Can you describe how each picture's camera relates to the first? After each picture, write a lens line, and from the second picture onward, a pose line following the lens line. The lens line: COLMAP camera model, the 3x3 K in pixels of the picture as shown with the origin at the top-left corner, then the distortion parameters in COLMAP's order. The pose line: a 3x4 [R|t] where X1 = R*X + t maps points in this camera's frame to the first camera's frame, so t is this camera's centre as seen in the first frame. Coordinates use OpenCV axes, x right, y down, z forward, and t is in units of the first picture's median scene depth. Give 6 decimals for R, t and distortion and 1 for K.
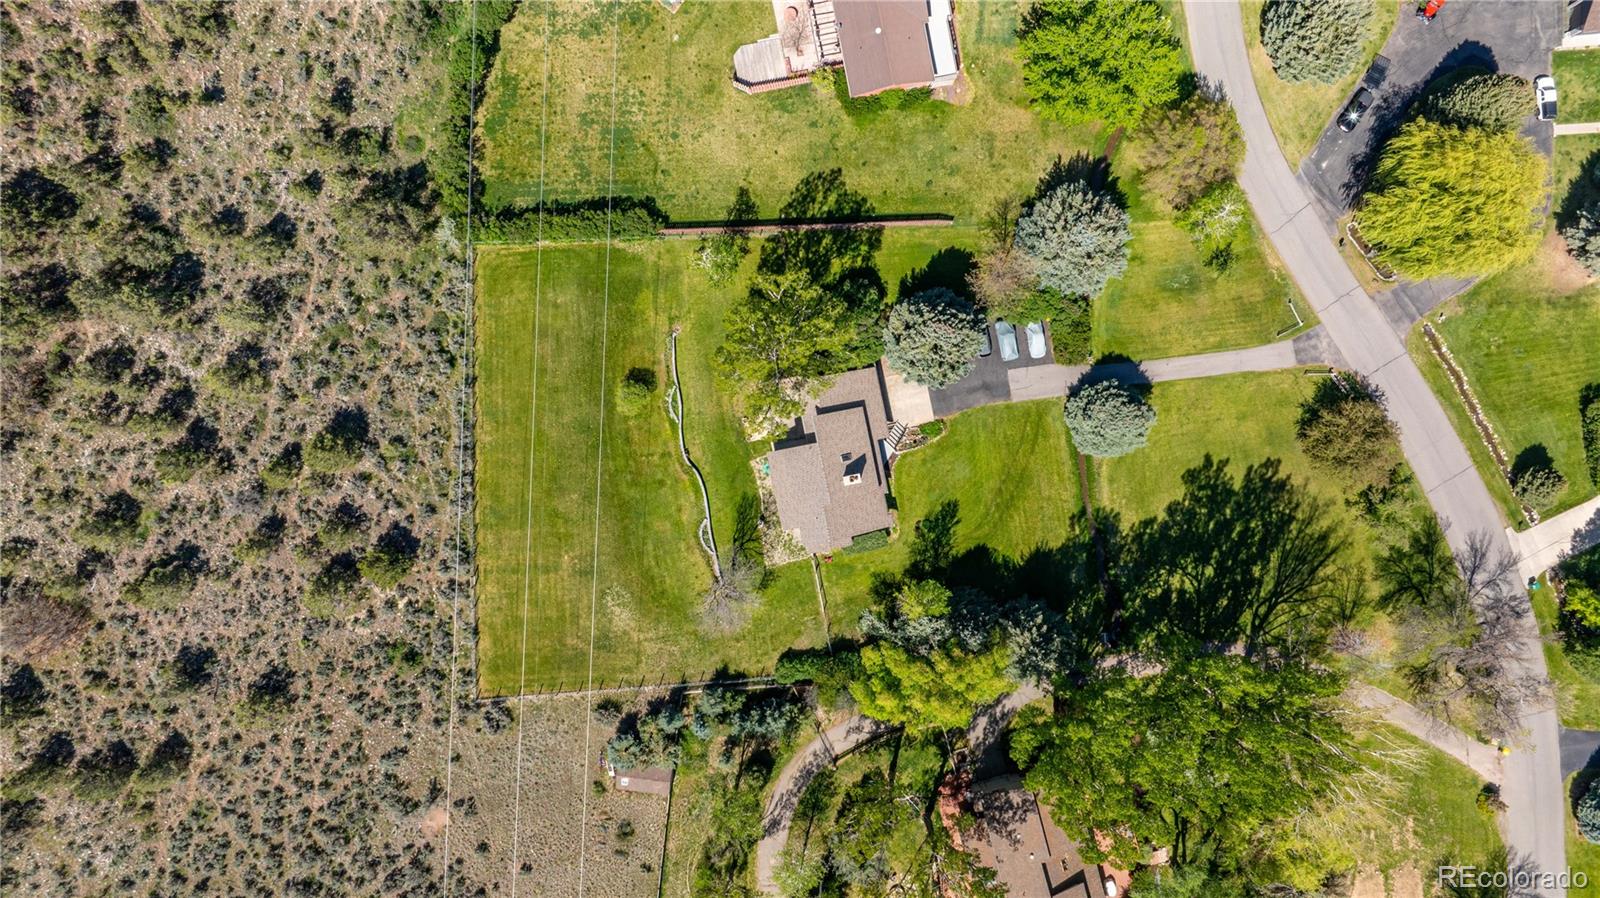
lens RADIAL K [[1124.2, 0, 799.6], [0, 1124.2, 433.3], [0, 0, 1]] dist [-0.029205, 0.024387]
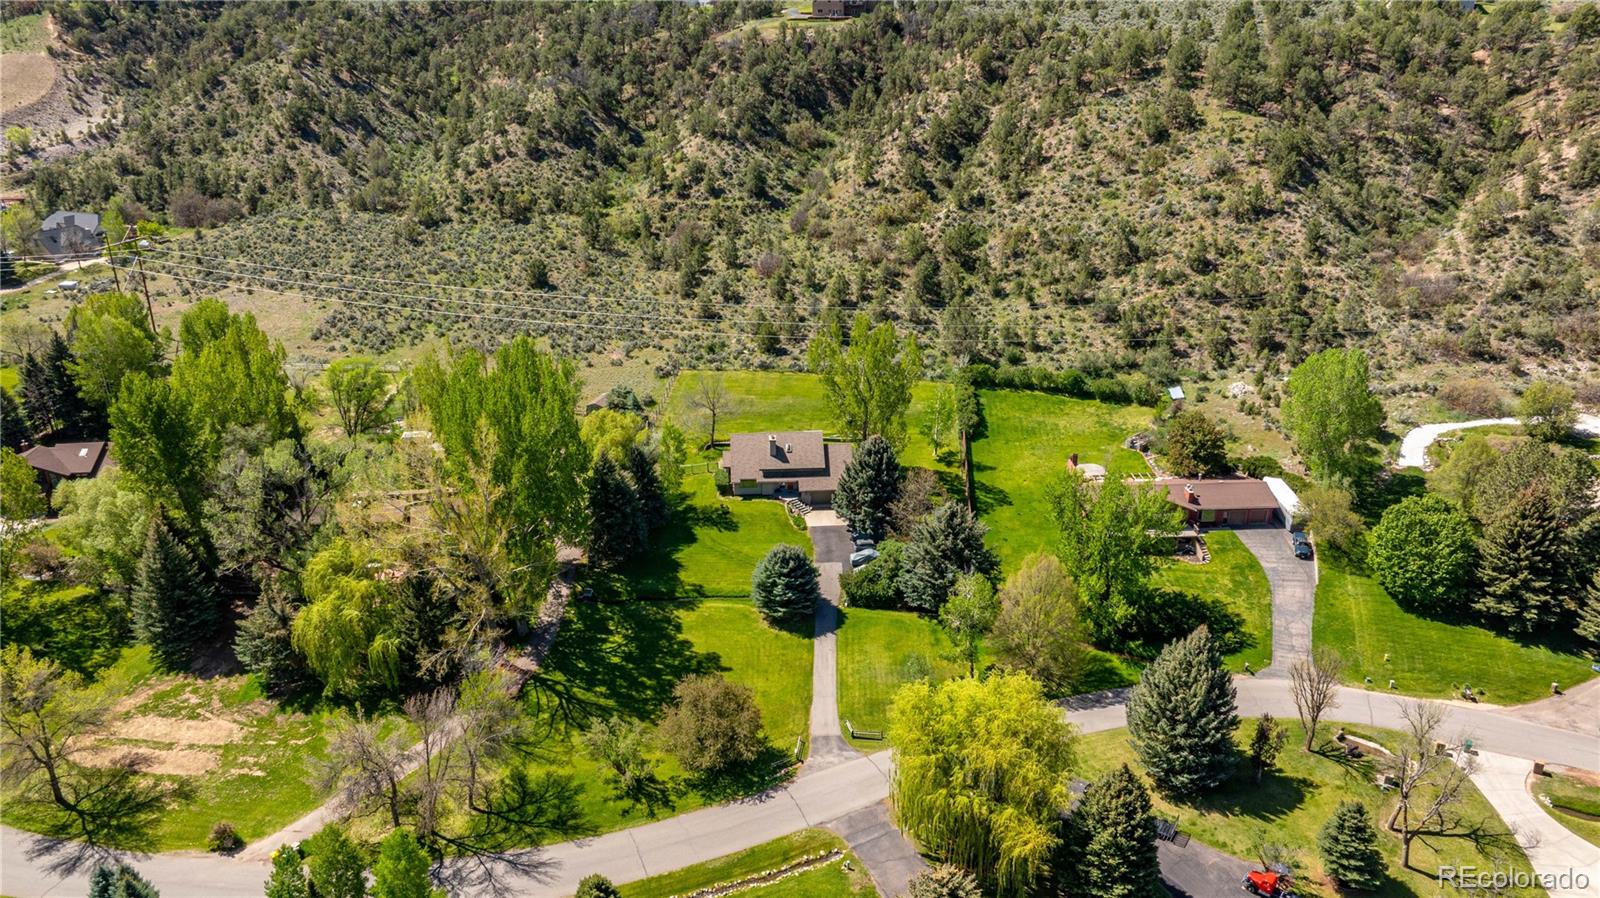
lens RADIAL K [[1124.2, 0, 808.4], [0, 1124.2, 452.7], [0, 0, 1]] dist [-0.029205, 0.024387]
pose [[-0.136156, 0.382918, -0.913693, 1.176517], [-0.990667, -0.058510, 0.123106, -0.155796], [-0.006321, 0.921928, 0.387311, 0.449219]]
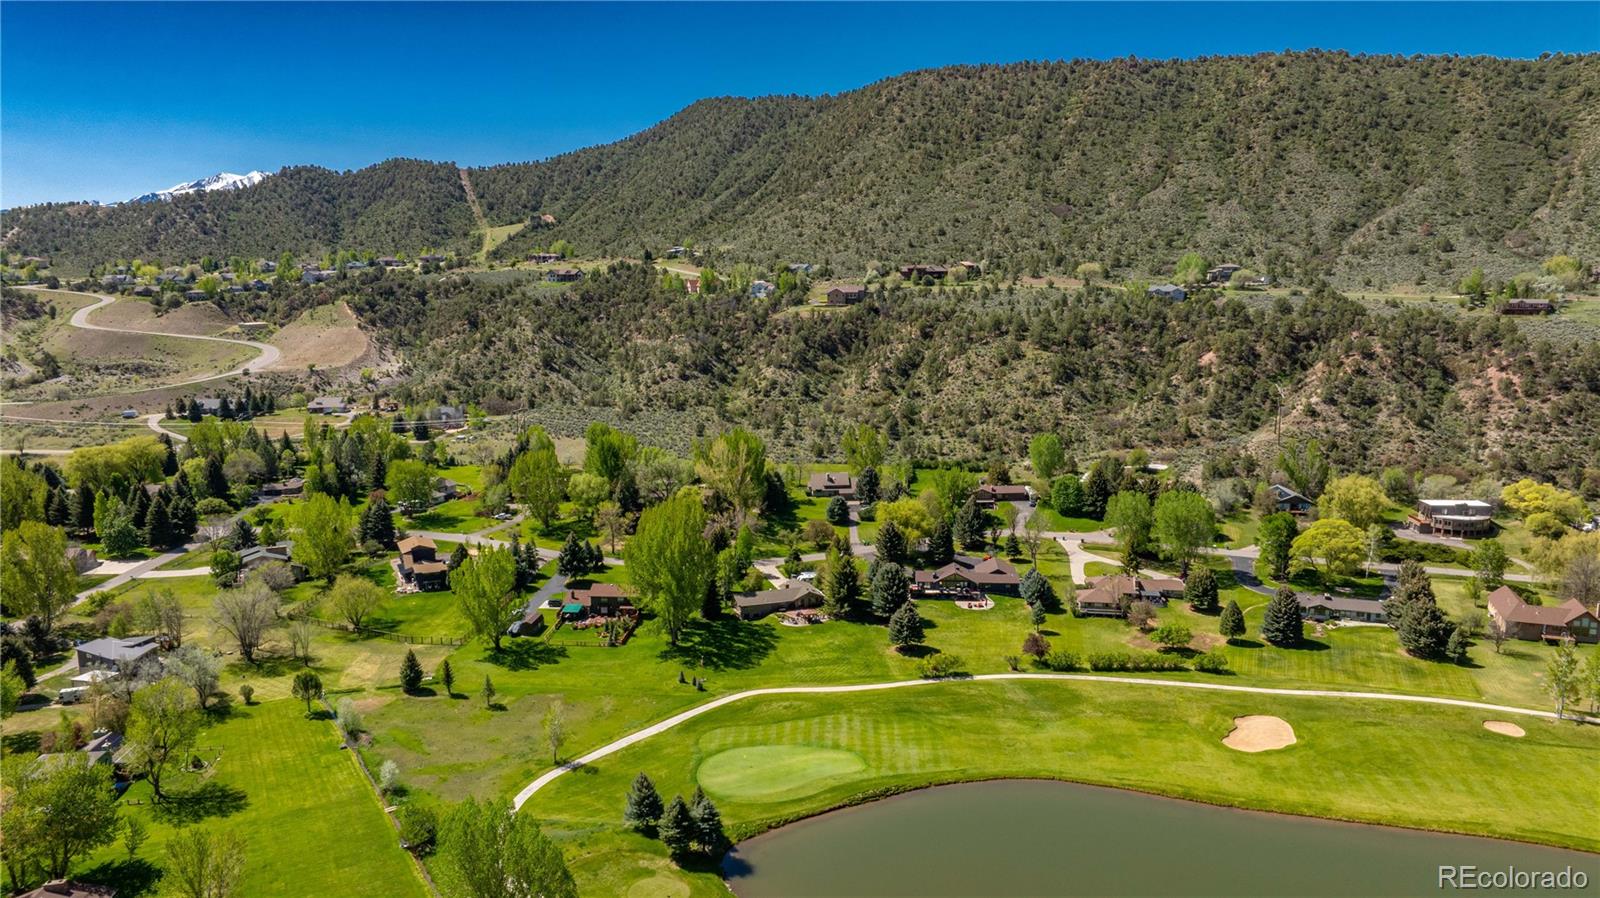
lens RADIAL K [[1124.2, 0, 807.7], [0, 1124.2, 445.8], [0, 0, 1]] dist [-0.029205, 0.024387]
pose [[-0.125667, 0.164076, -0.978410, 3.051596], [-0.992072, -0.021198, 0.123867, -0.288078], [-0.000417, 0.986220, 0.165439, 0.329250]]
